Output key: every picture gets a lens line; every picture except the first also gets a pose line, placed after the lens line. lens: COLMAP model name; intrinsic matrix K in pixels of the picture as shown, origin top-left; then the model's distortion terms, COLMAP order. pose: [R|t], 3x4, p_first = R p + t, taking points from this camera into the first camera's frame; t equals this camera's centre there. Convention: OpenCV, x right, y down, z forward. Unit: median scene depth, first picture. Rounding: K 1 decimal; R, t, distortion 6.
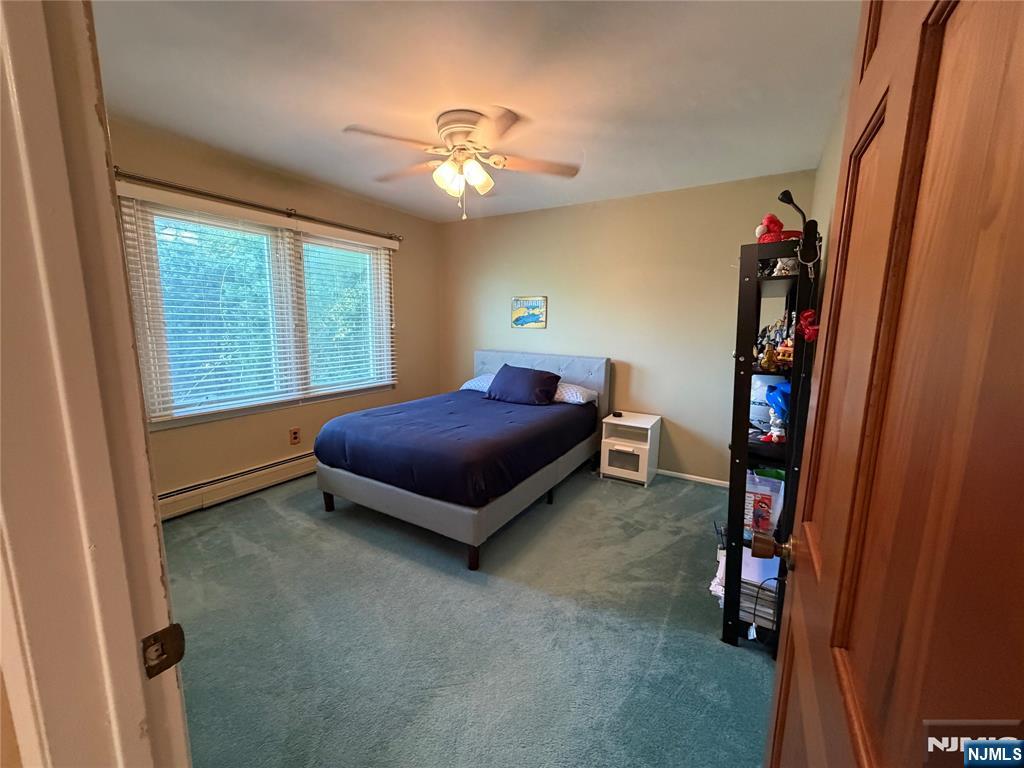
lens RADIAL K [[407.1, 0, 510.9], [0, 407.1, 384.8], [0, 0, 1]] dist [0.000626, 0.000998]
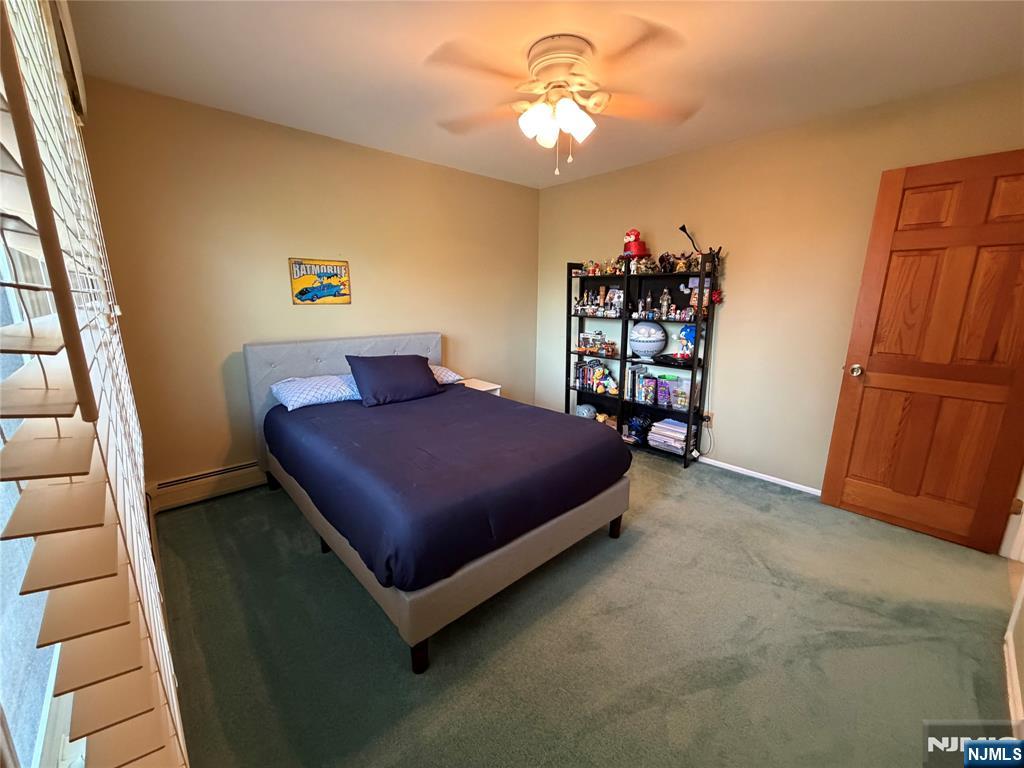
lens RADIAL K [[407.1, 0, 511.6], [0, 407.1, 383.2], [0, 0, 1]] dist [0.000626, 0.000998]
pose [[0.279900, -0.217665, 0.935028, -0.574248], [0.149257, 0.971982, 0.181588, -0.086674], [-0.948356, 0.088734, 0.304546, 0.489400]]
